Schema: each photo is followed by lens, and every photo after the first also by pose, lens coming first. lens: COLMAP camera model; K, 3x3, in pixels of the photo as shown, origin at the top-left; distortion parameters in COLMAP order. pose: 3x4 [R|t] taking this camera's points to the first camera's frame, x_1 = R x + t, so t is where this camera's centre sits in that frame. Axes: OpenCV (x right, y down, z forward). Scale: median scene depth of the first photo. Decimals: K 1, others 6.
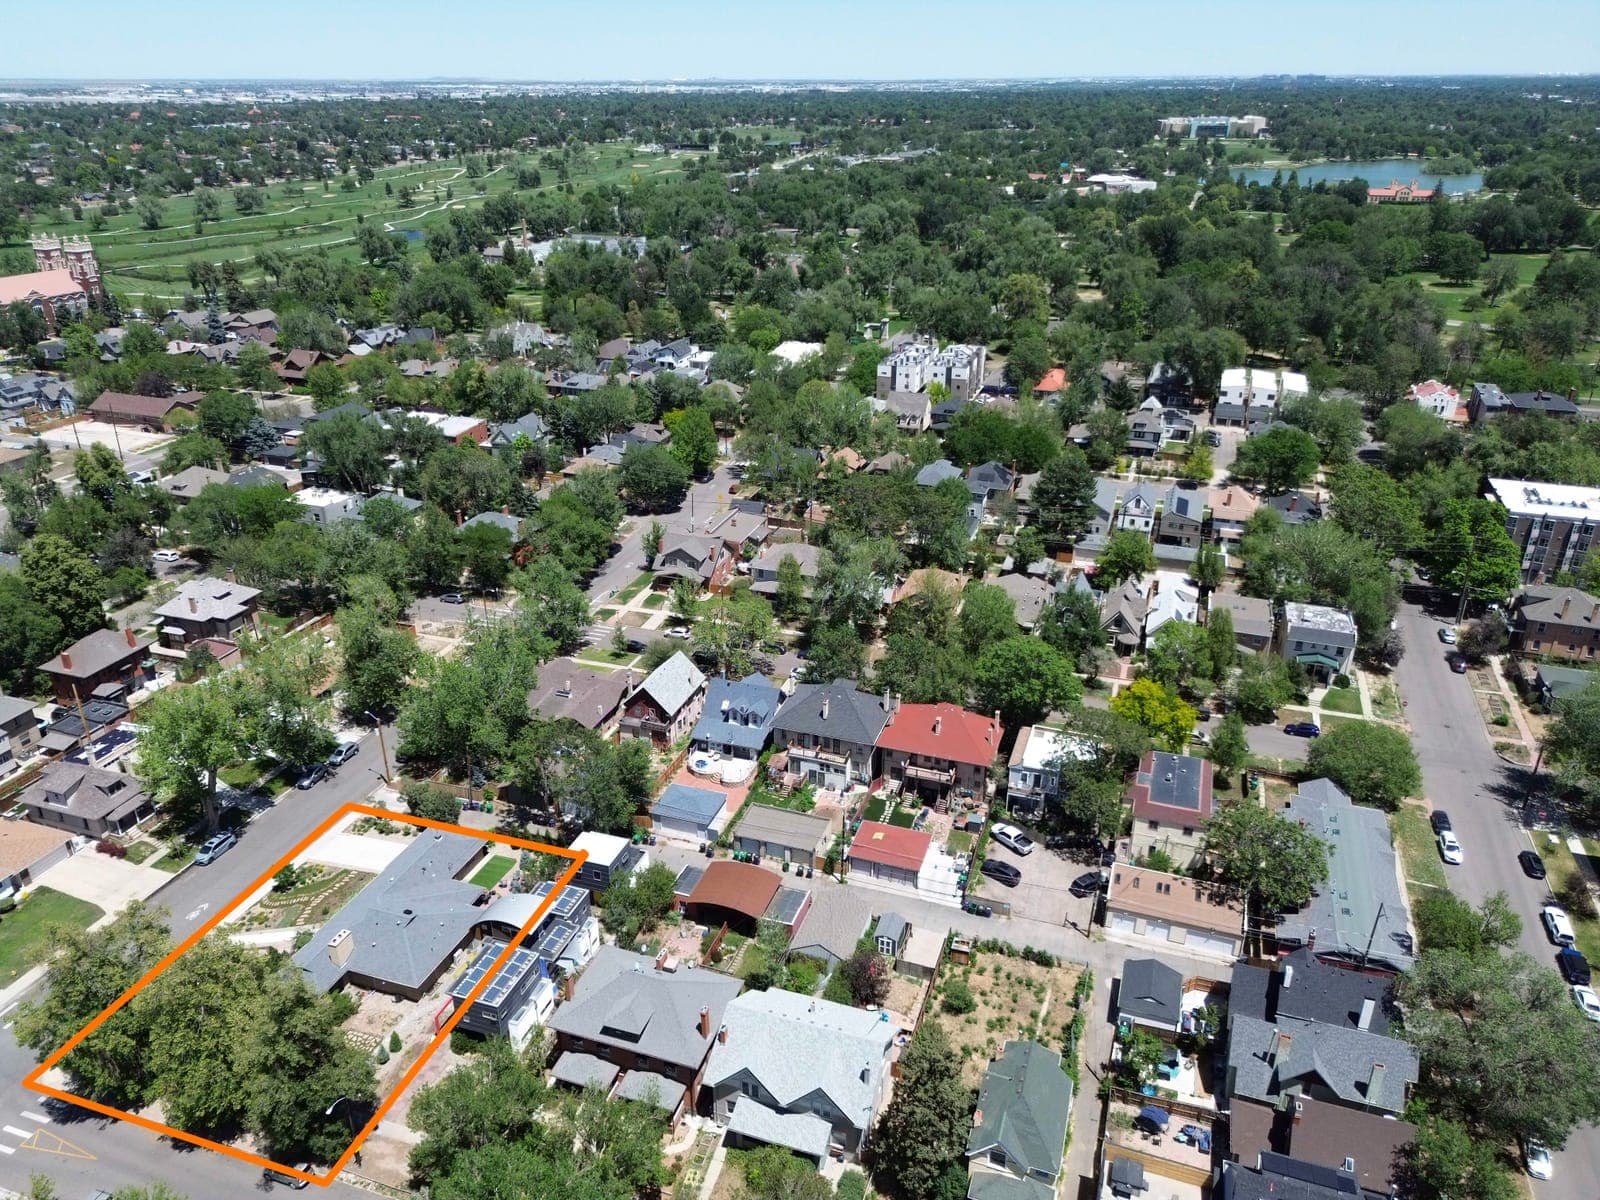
lens RADIAL K [[1129.5, 0, 806.2], [0, 1129.5, 598.2], [0, 0, 1]] dist [0.058472, -0.051105]
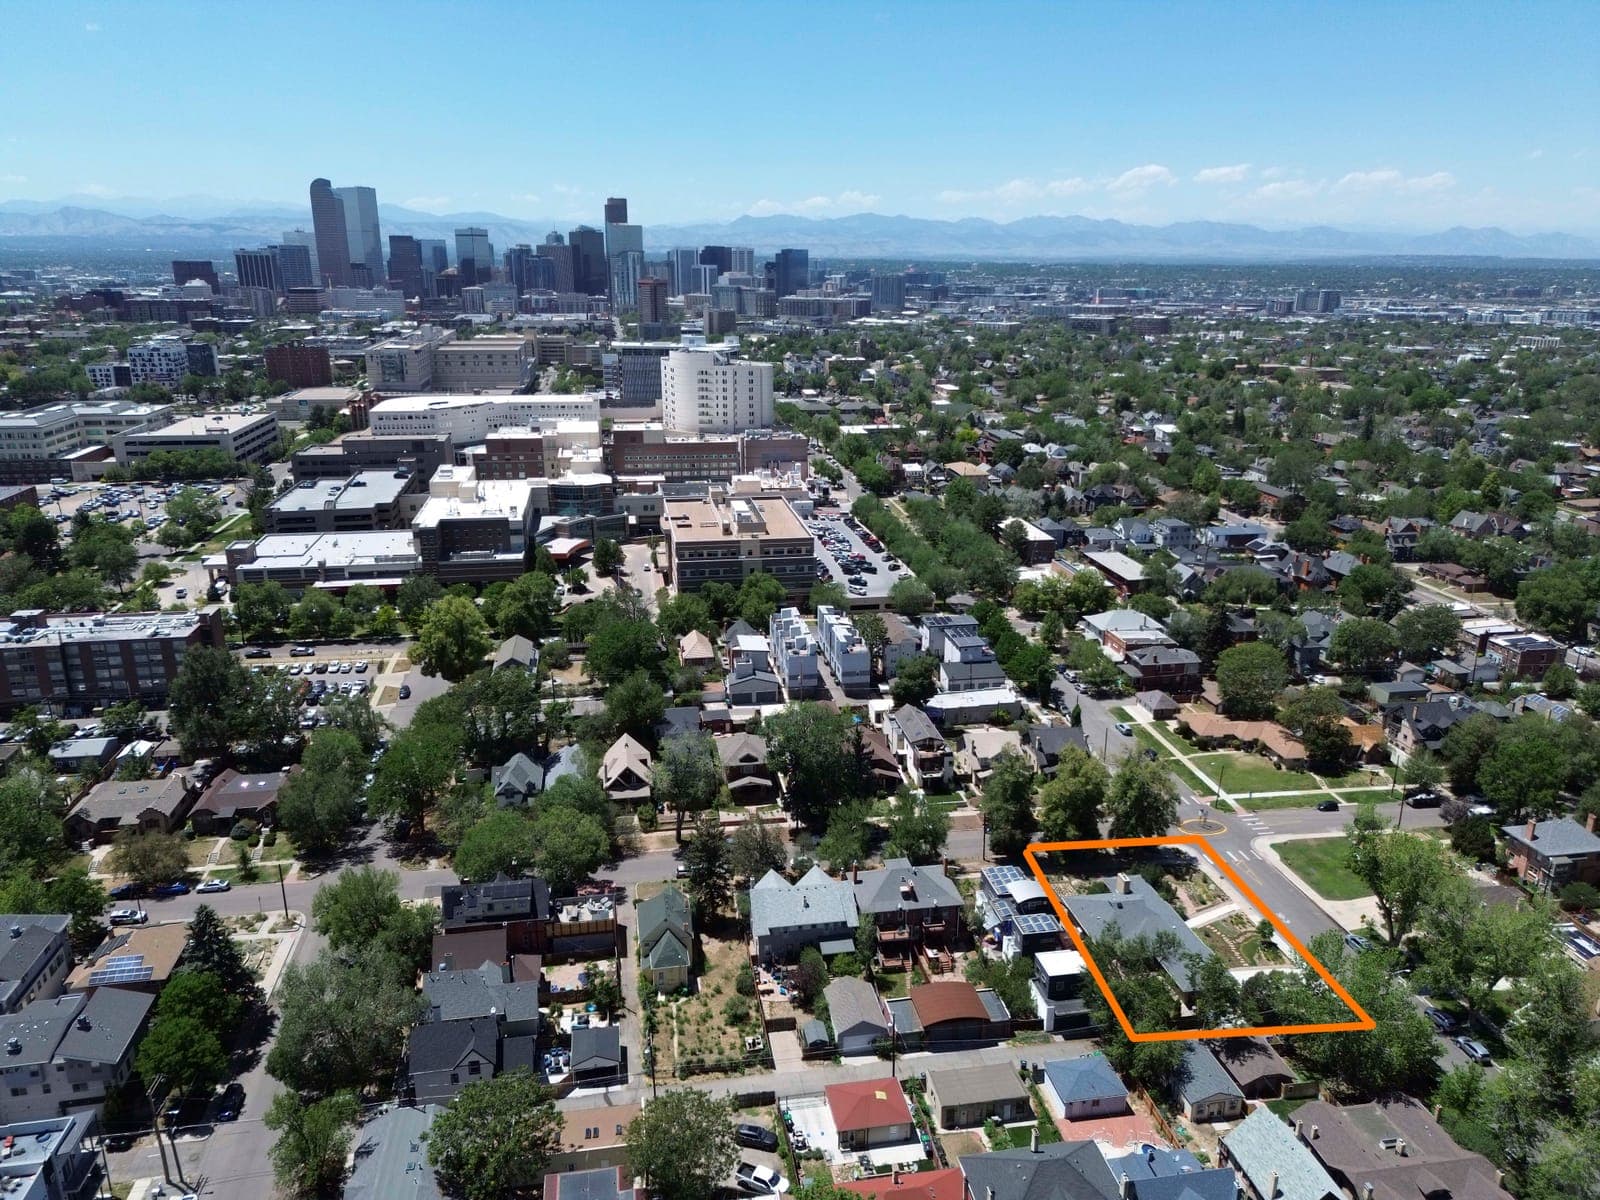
lens RADIAL K [[1129.5, 0, 808.3], [0, 1129.5, 609.0], [0, 0, 1]] dist [0.058472, -0.051105]
pose [[-0.875520, 0.136521, -0.463494, 0.329953], [-0.207445, 0.760141, 0.615753, -0.444487], [0.436384, 0.635254, -0.637198, 0.861477]]
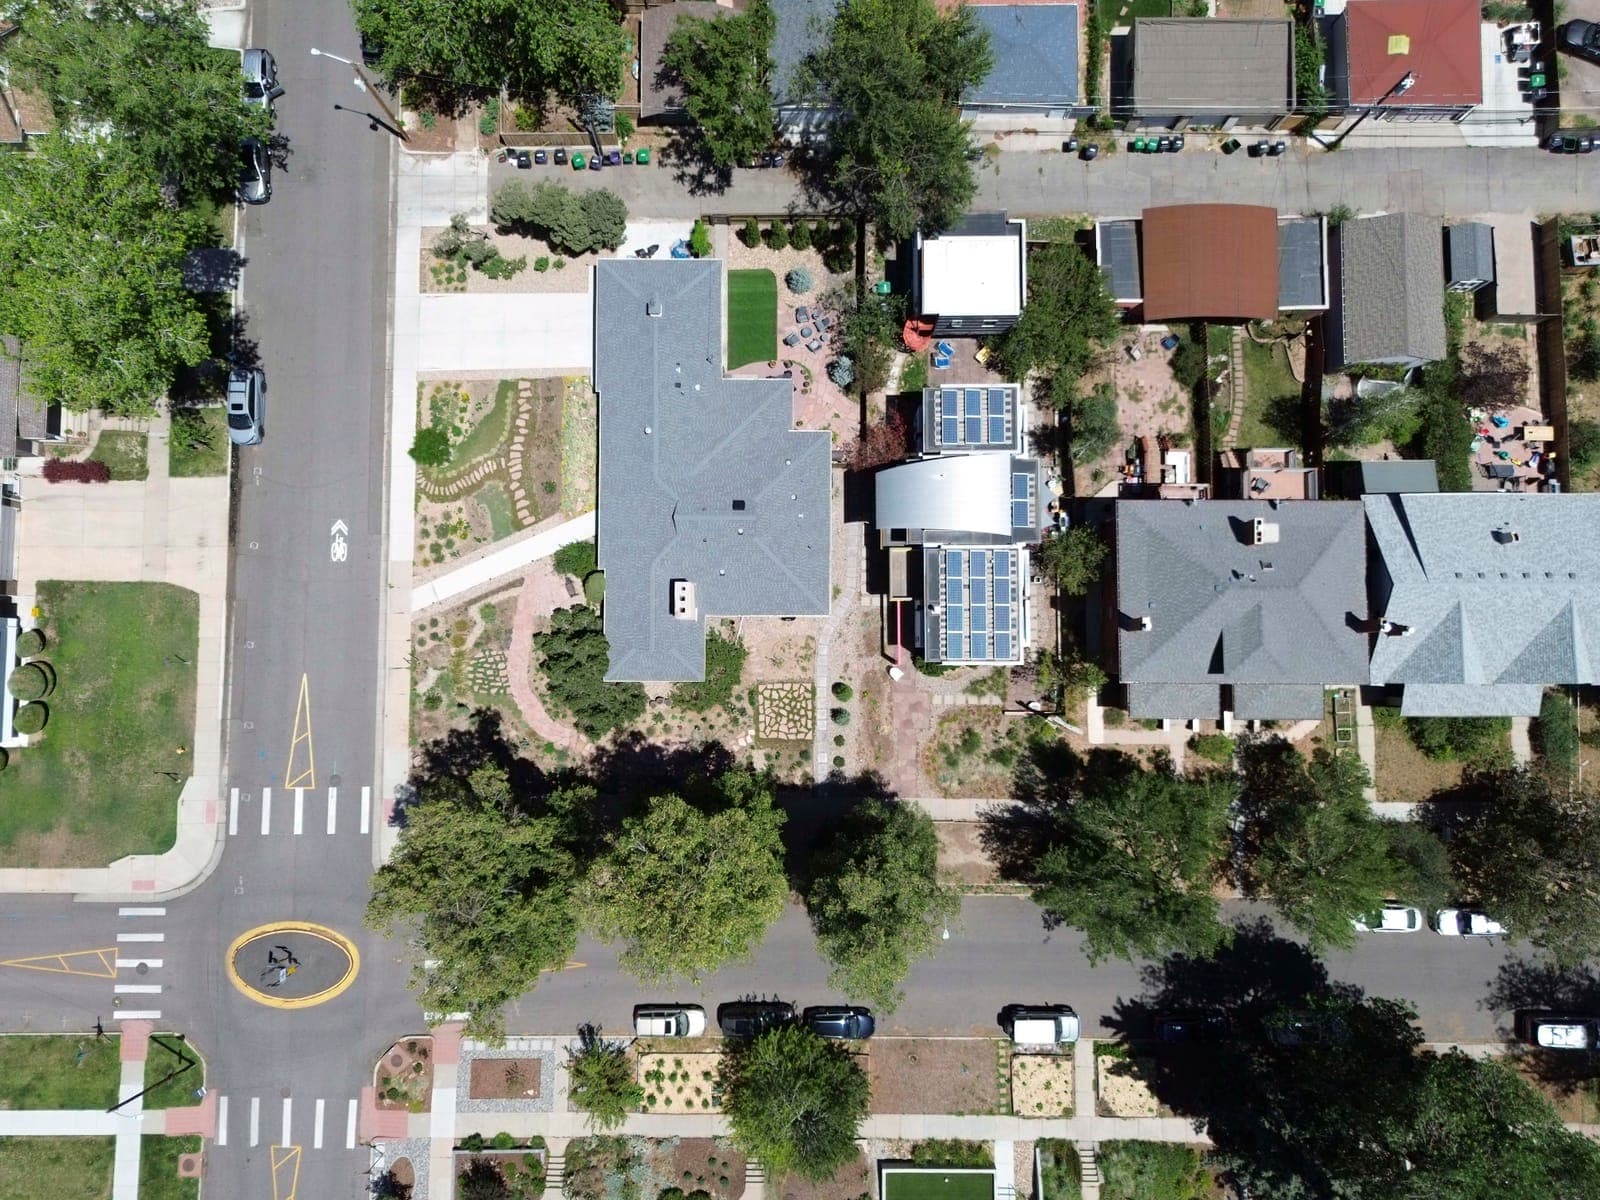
lens RADIAL K [[1126.8, 0, 805.6], [0, 1126.8, 597.4], [0, 0, 1]] dist [0.045408, -0.033259]
pose [[0.946801, -0.321389, 0.016661, -0.198229], [0.136678, 0.448440, 0.883301, -0.130253], [-0.291355, -0.834032, 0.468510, 0.388806]]
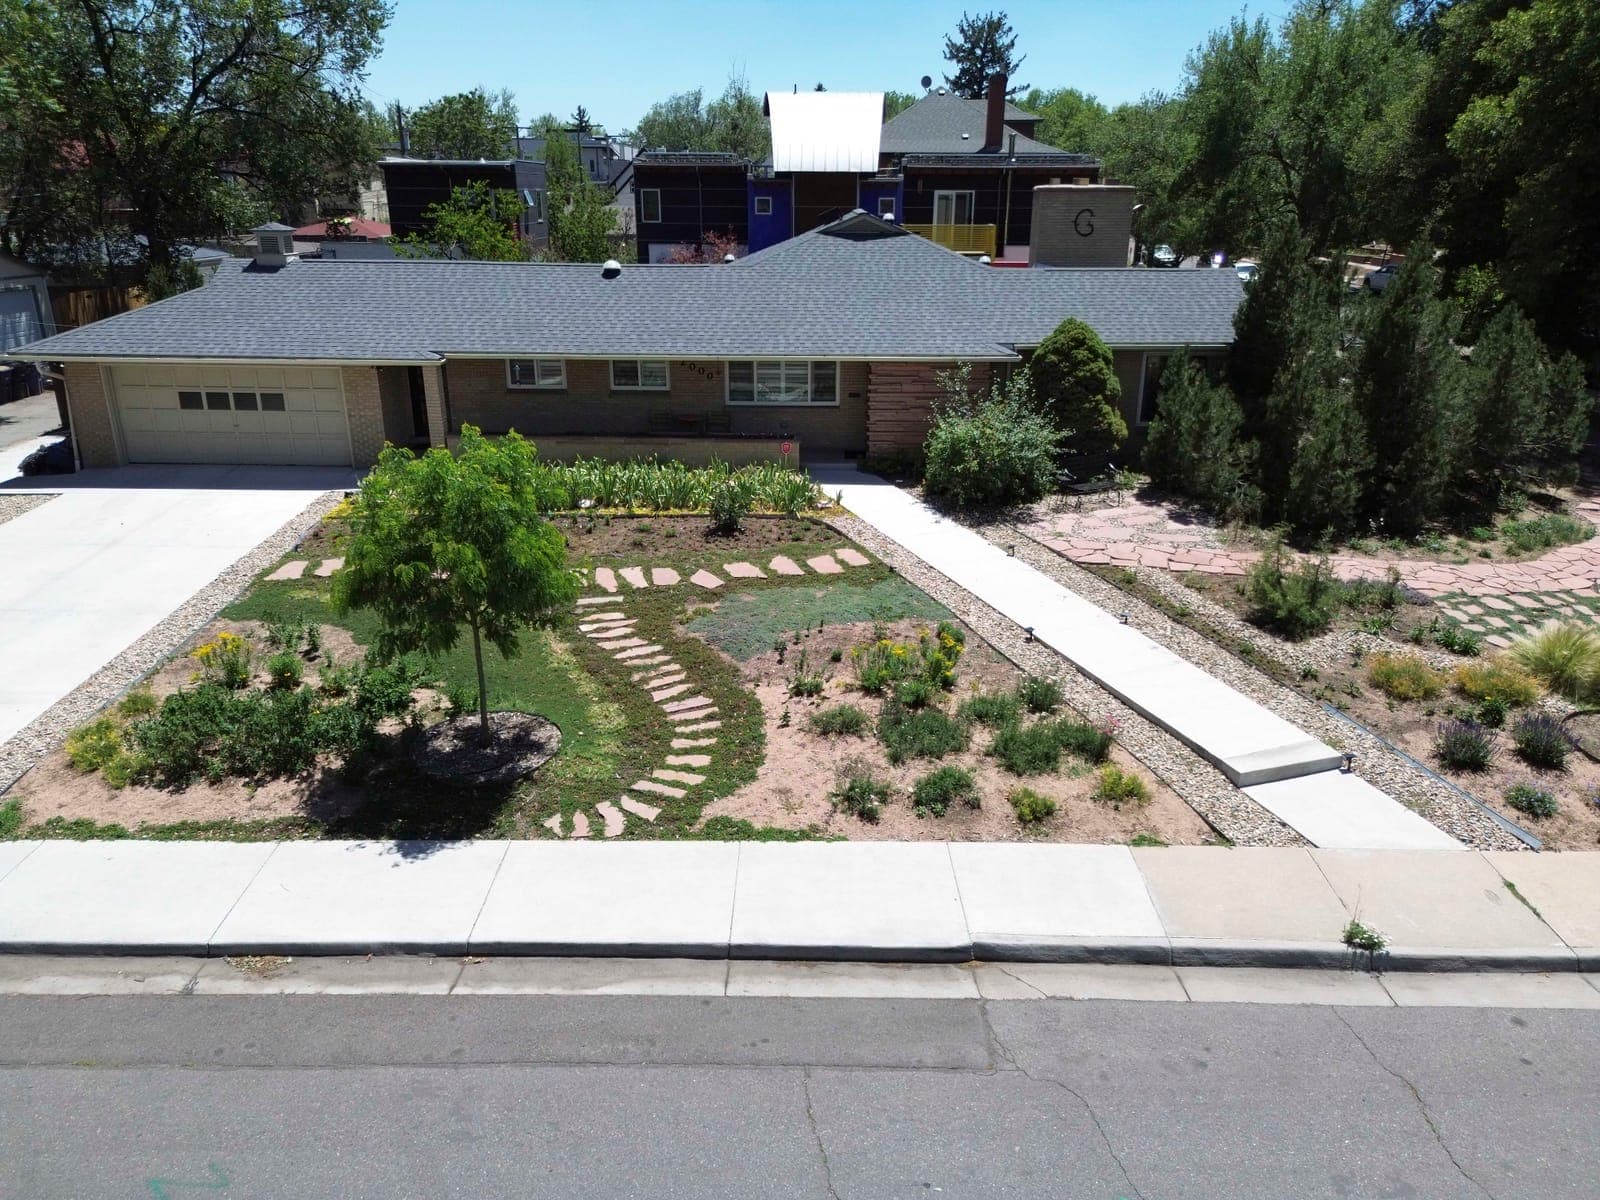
lens RADIAL K [[1129.5, 0, 807.5], [0, 1129.5, 613.1], [0, 0, 1]] dist [0.058472, -0.051105]
pose [[-0.312708, -0.333796, 0.889266, -0.352866], [0.386636, 0.810415, 0.440159, 0.134722], [-0.867598, 0.481463, -0.124366, 0.626911]]
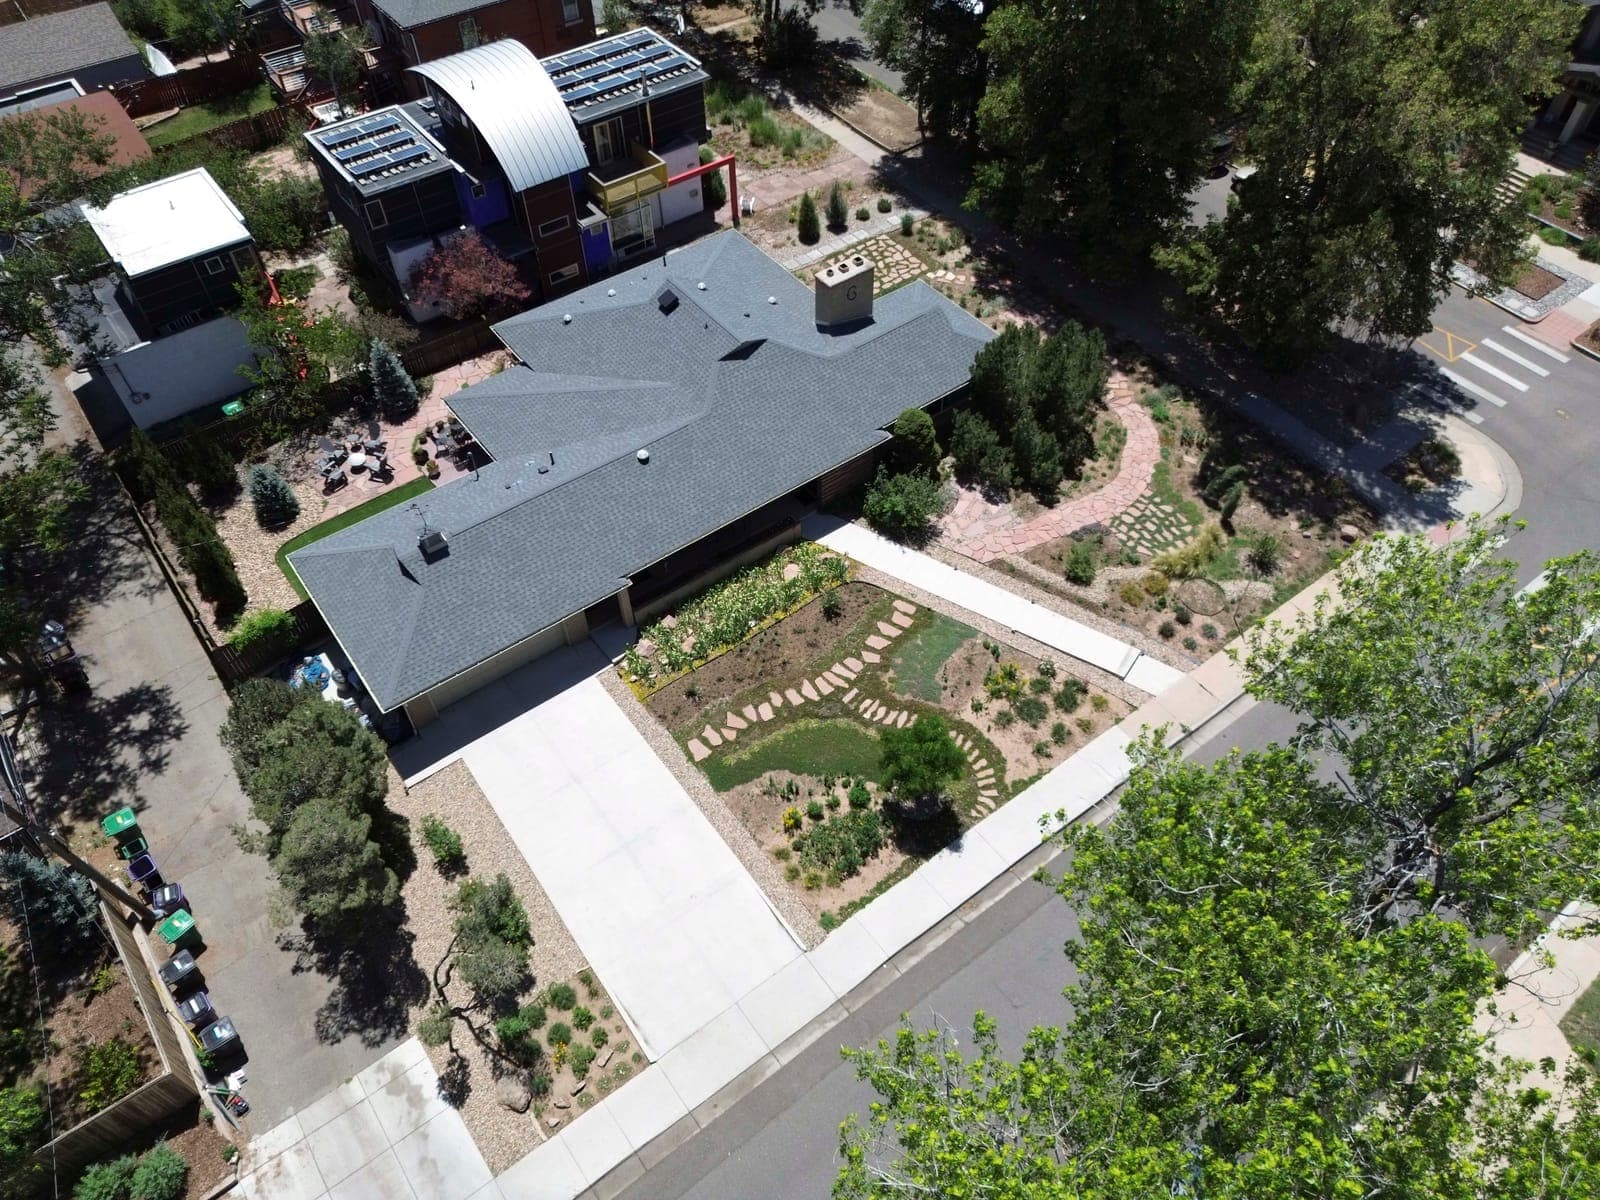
lens RADIAL K [[1129.5, 0, 805.1], [0, 1129.5, 605.5], [0, 0, 1]] dist [0.058472, -0.051105]
pose [[-0.824866, -0.428998, 0.368180, -0.328573], [0.240319, 0.323406, 0.915235, -0.013236], [-0.511705, 0.843427, -0.163670, 0.651360]]
